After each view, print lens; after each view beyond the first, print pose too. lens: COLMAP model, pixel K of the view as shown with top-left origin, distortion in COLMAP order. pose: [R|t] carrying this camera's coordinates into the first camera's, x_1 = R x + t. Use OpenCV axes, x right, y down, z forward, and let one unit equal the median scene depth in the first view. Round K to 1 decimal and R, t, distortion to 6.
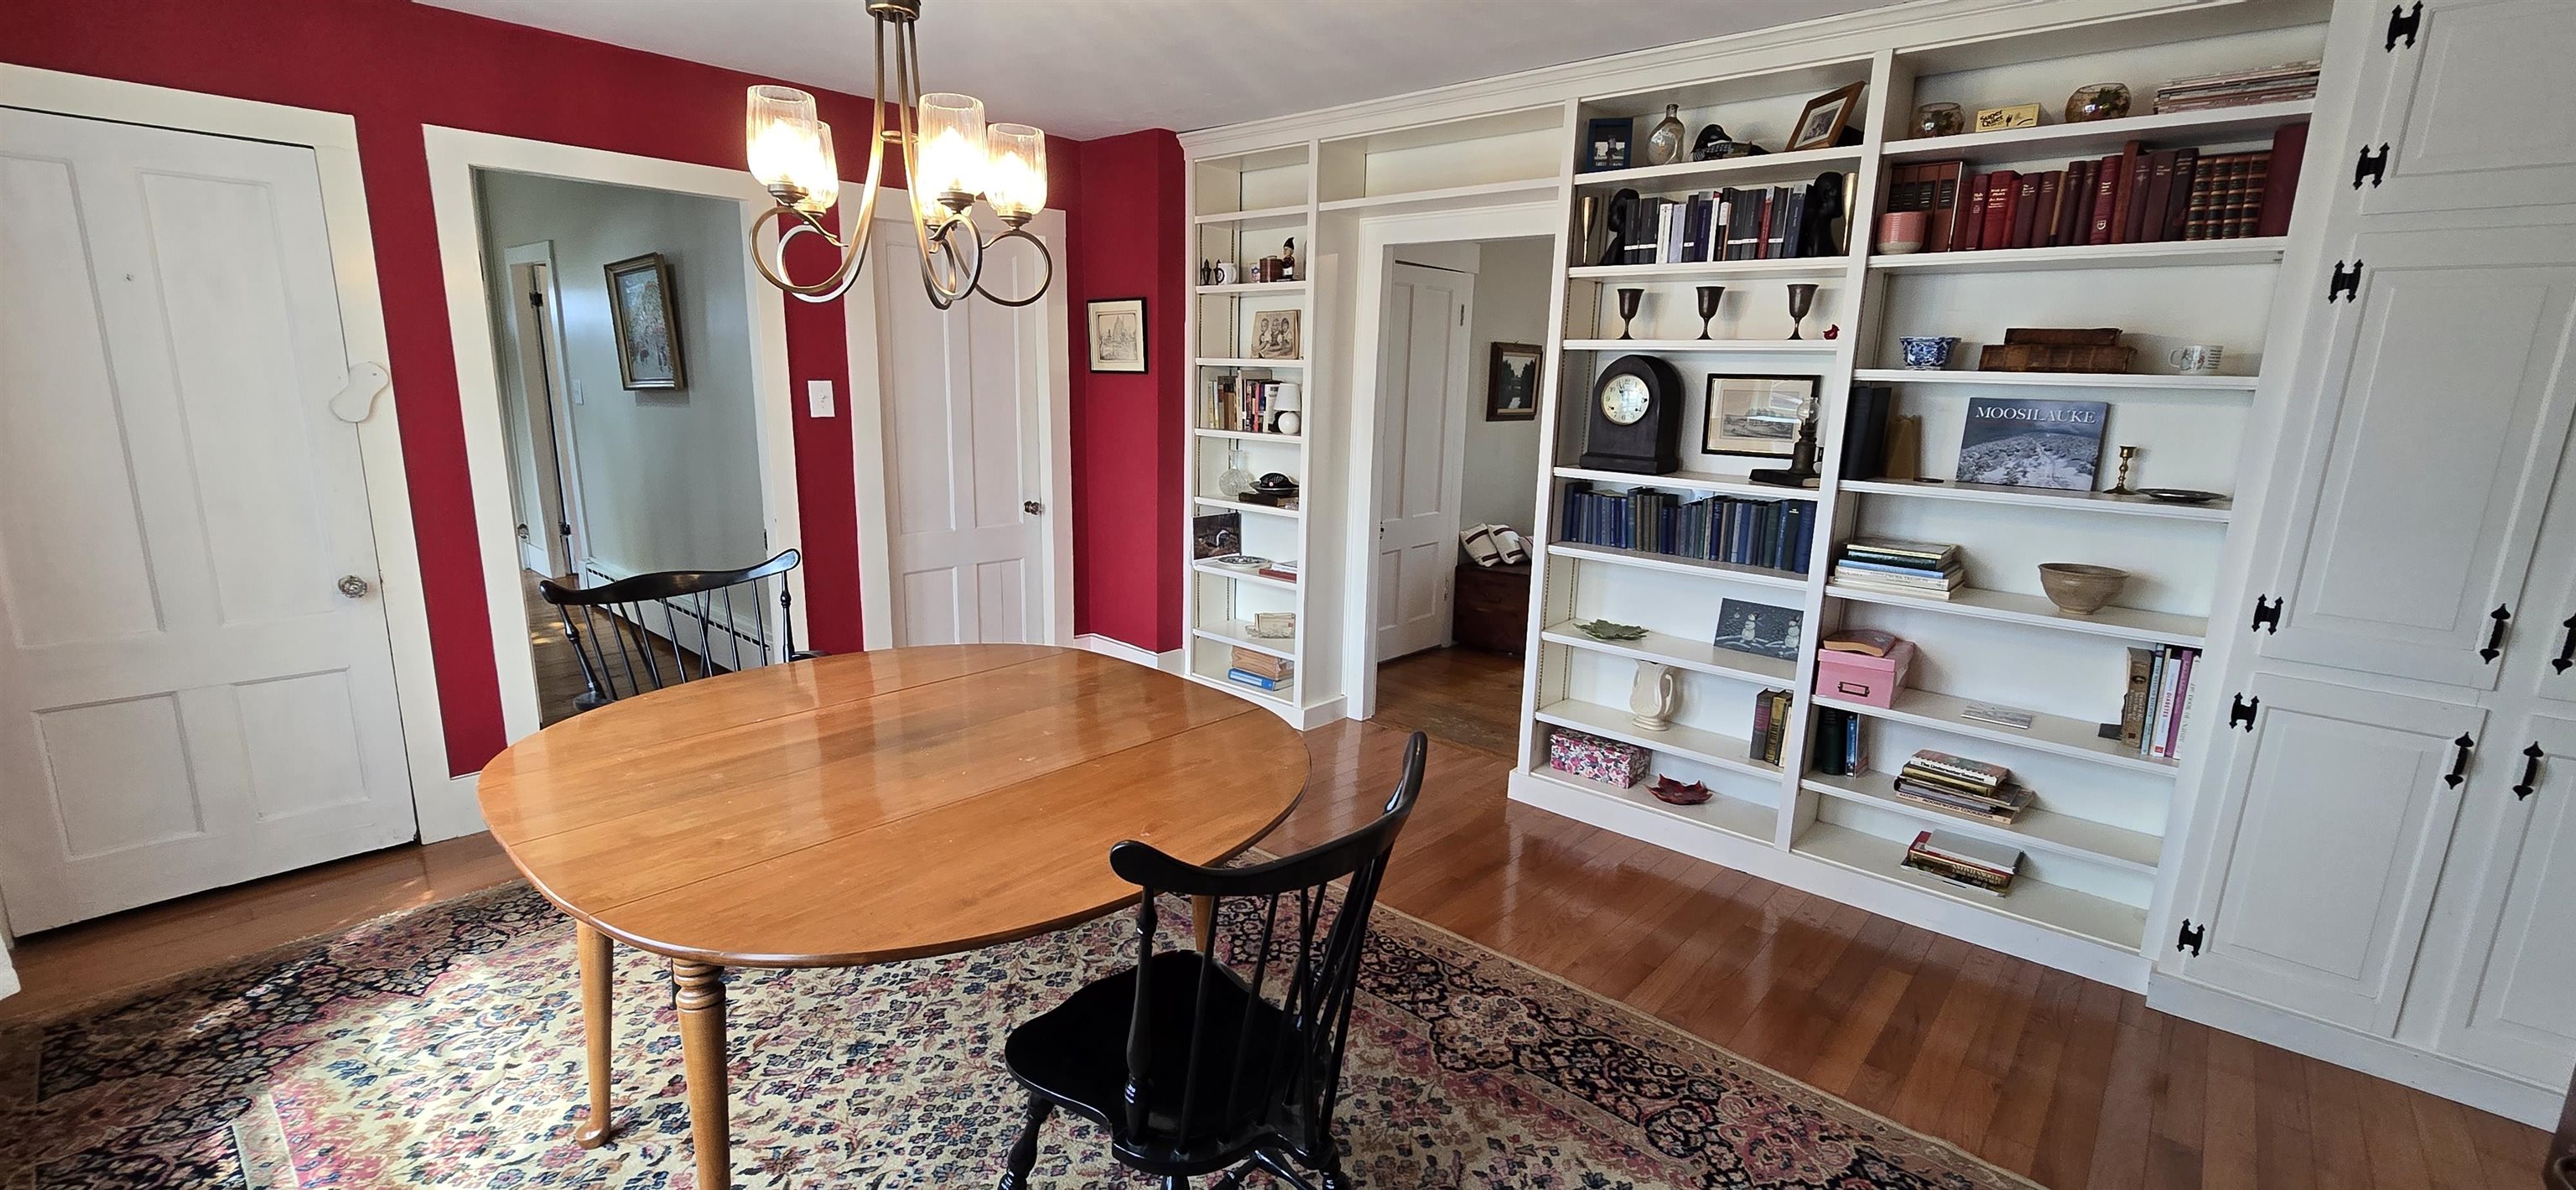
lens RADIAL K [[1052.7, 0, 1251.1], [0, 1052.7, 599.0], [0, 0, 1]] dist [0.000224, 0.000196]
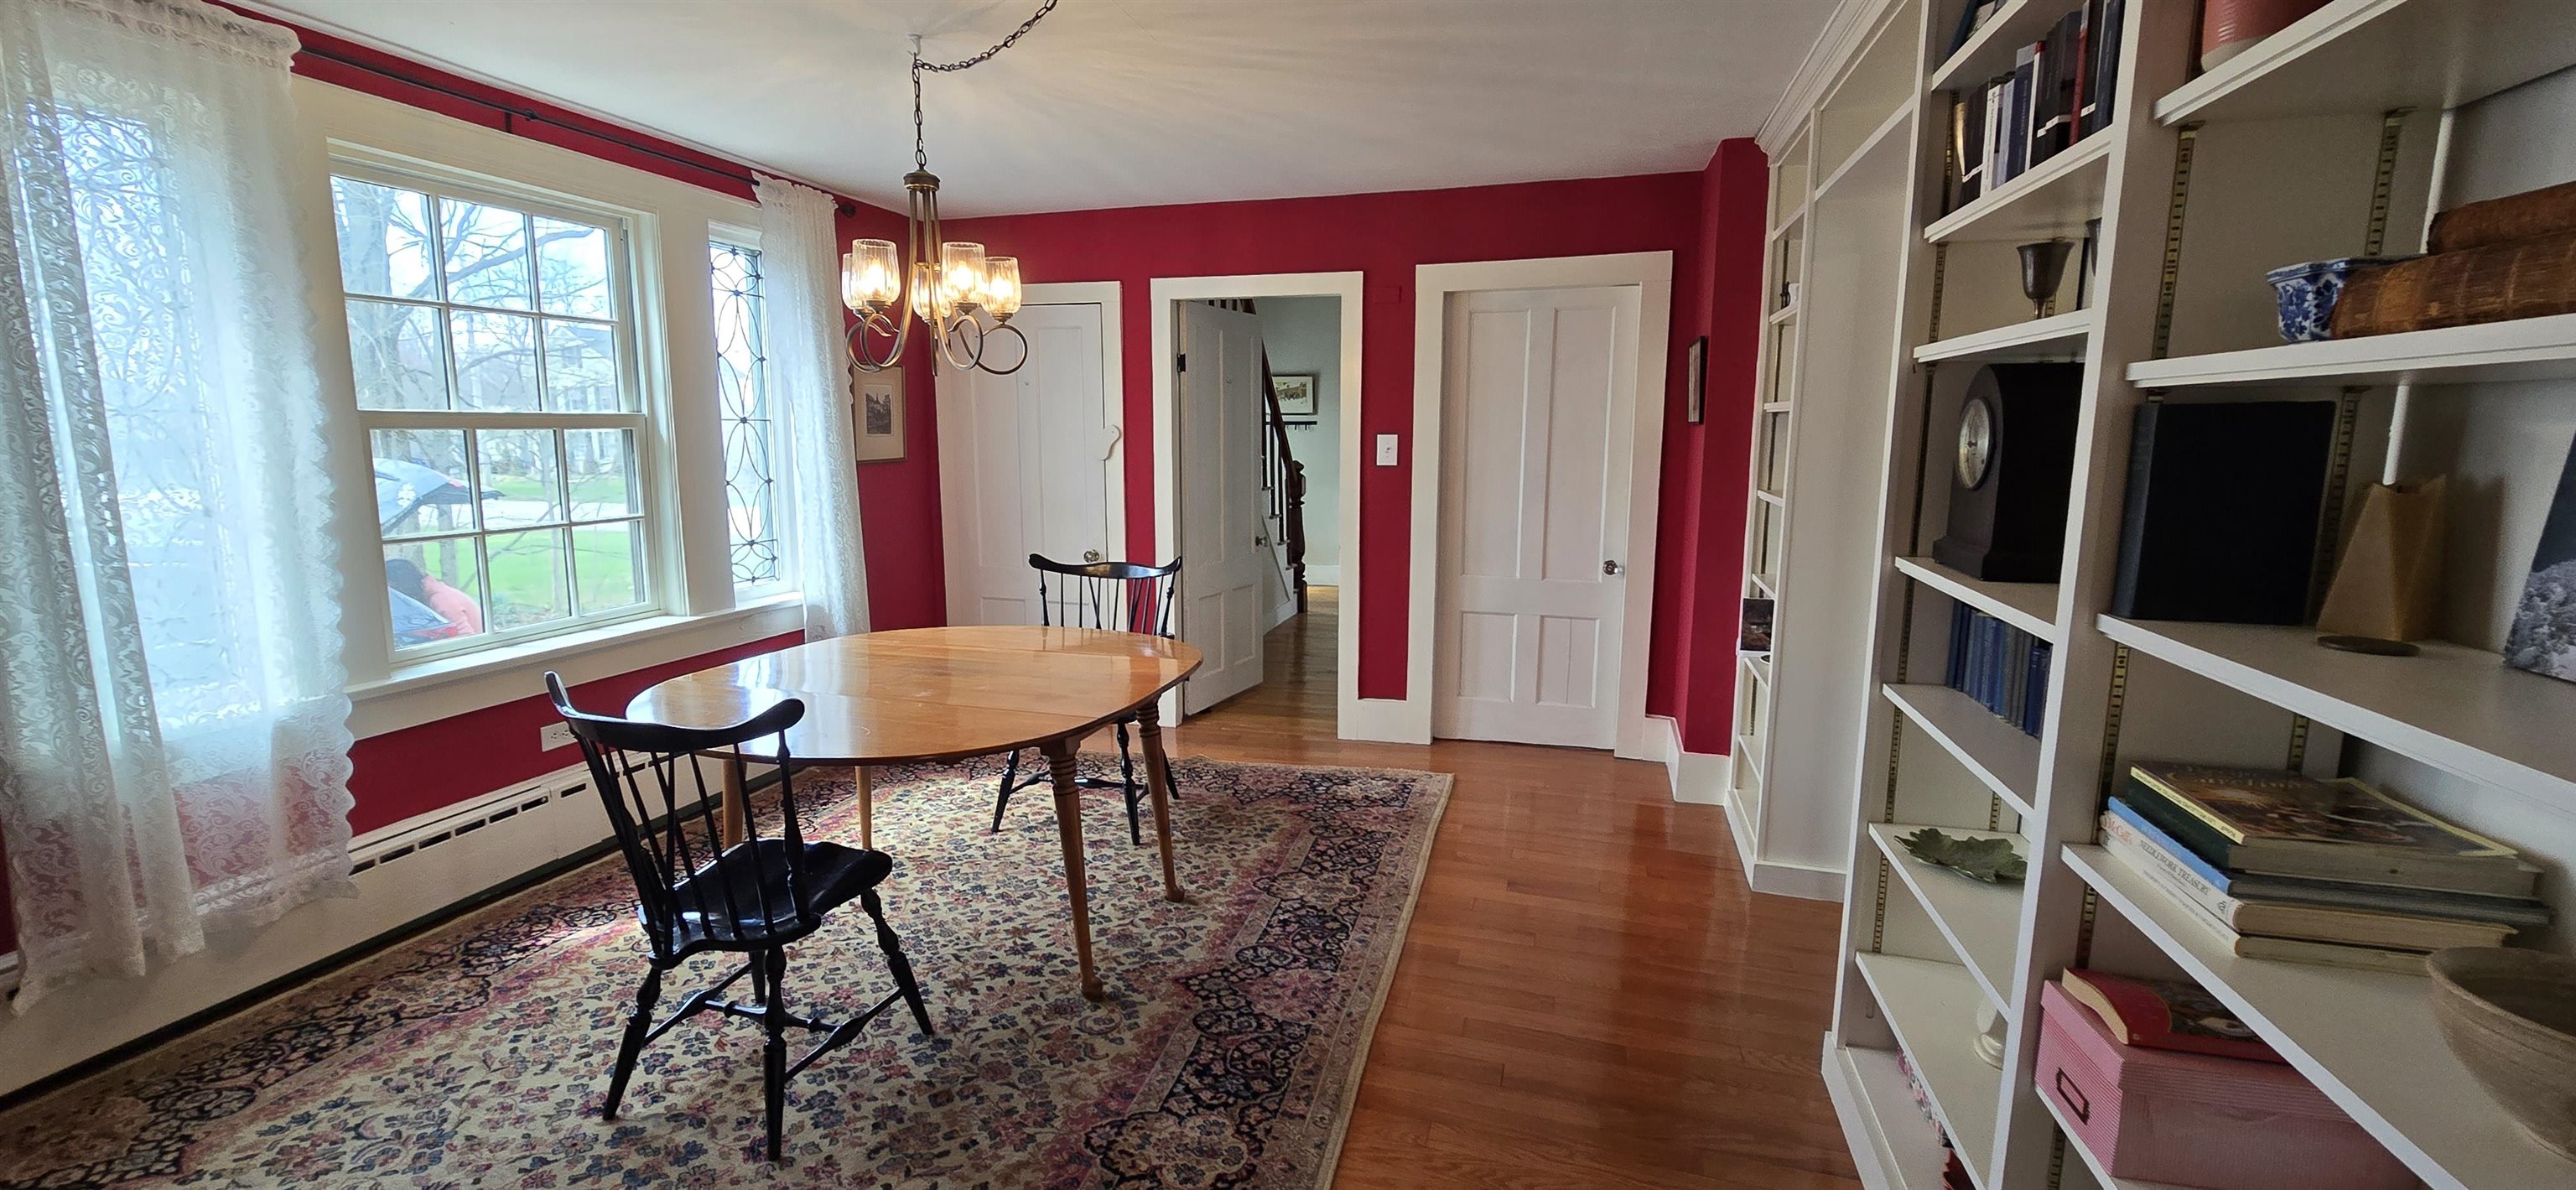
lens RADIAL K [[1052.7, 0, 1251.1], [0, 1052.7, 599.0], [0, 0, 1]] dist [0.000224, 0.000196]
pose [[0.440138, 0.129581, -0.888531, 0.807863], [-0.179069, 0.982323, 0.054557, -0.087283], [0.879894, 0.135096, 0.455562, 0.484131]]
